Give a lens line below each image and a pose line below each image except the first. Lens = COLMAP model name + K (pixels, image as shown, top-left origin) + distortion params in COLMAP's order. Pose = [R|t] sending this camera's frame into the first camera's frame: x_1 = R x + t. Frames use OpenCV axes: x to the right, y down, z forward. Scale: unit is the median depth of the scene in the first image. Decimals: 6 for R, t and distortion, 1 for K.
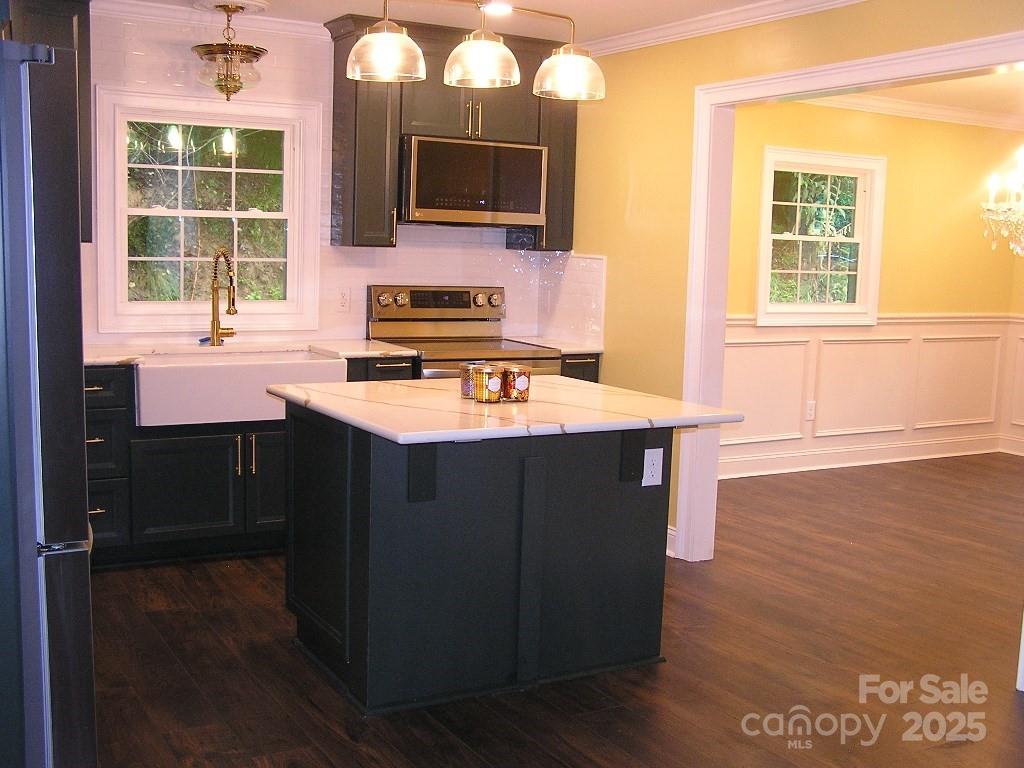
lens RADIAL K [[1173.7, 0, 512.0], [0, 1173.7, 384.0], [0, 0, 1]] dist [-0.225045, 0.571544]
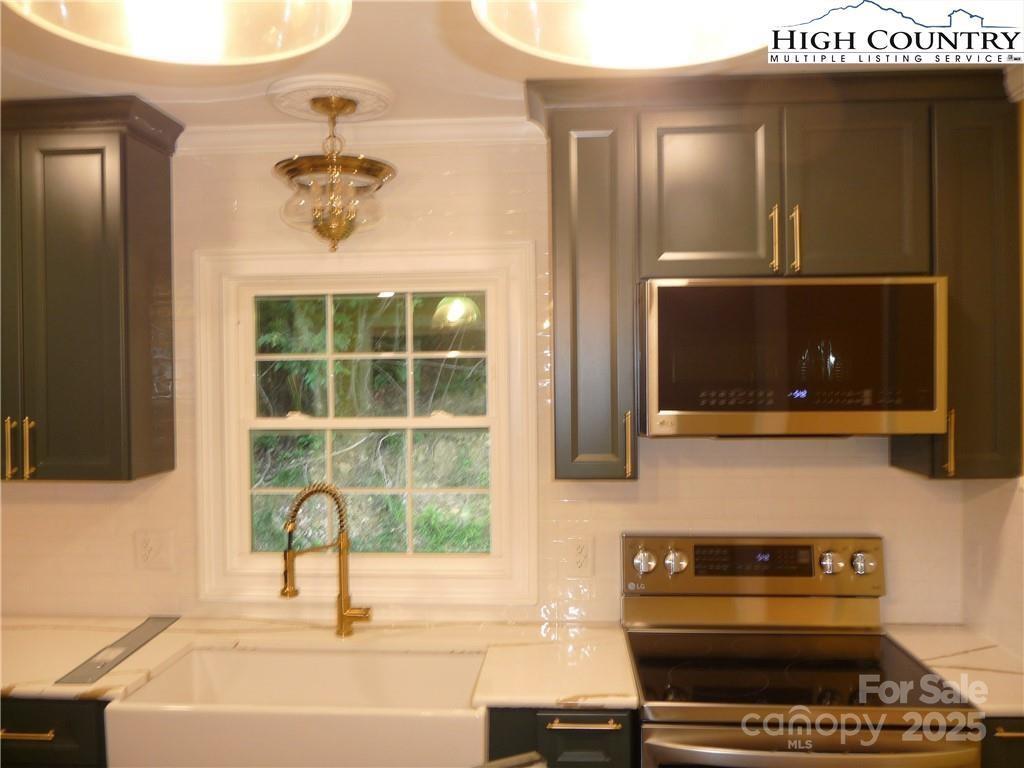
lens RADIAL K [[857.9, 0, 512.0], [0, 857.9, 384.0], [0, 0, 1]] dist [-0.023548, -0.003152]
pose [[0.836429, -0.032536, -0.547109, 0.075922], [-0.031829, 0.993668, -0.107753, -0.115567], [0.547150, 0.107542, 0.830097, 0.615349]]
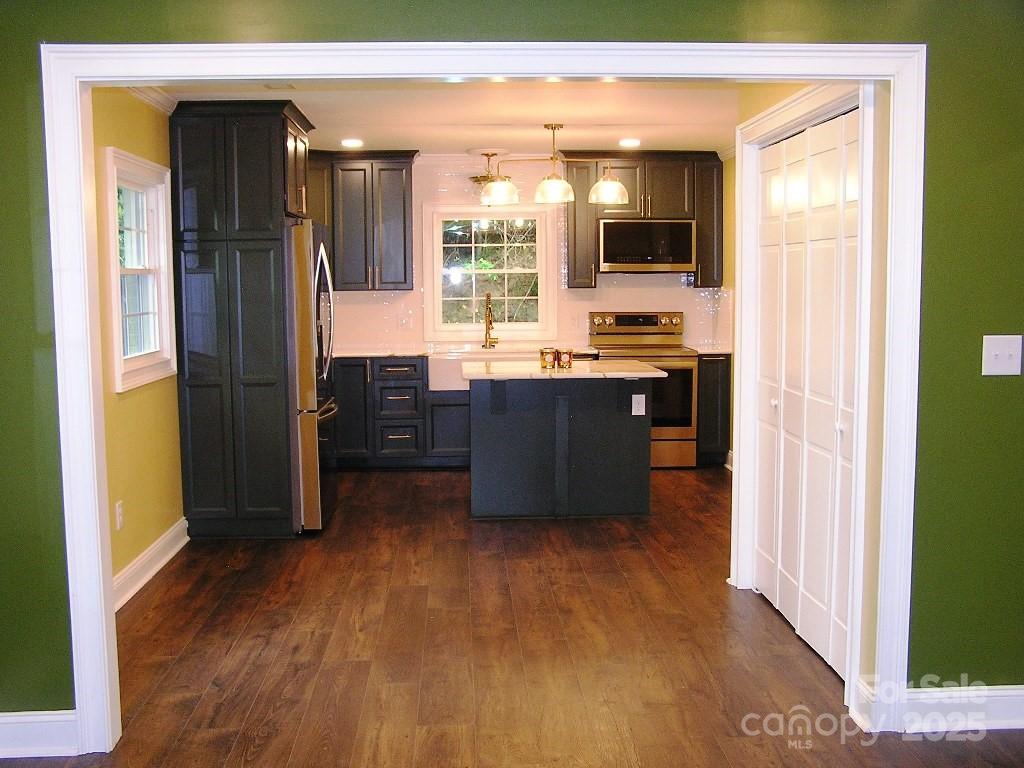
lens RADIAL K [[1173.7, 0, 512.0], [0, 1173.7, 384.0], [0, 0, 1]] dist [-0.225045, 0.571544]
pose [[0.889615, 0.003689, -0.456696, 0.535117], [-0.019938, 0.999328, -0.030766, 0.067769], [0.456275, 0.036475, 0.889091, -0.489946]]
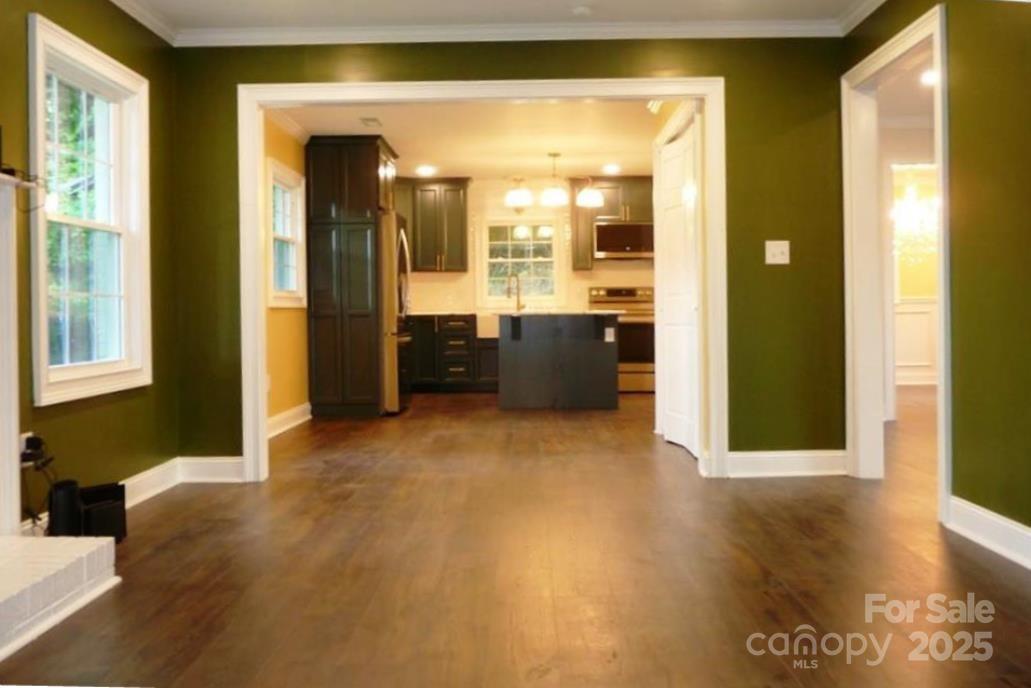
lens RADIAL K [[924.4, 0, 514.8], [0, 924.4, 309.8], [0, 0, 1]] dist [-0.039786, 0.003749]
pose [[0.860288, -0.038913, -0.508322, 0.711786], [-0.024912, 0.992683, -0.118152, 0.188060], [0.509200, 0.114307, 0.853024, -0.669100]]
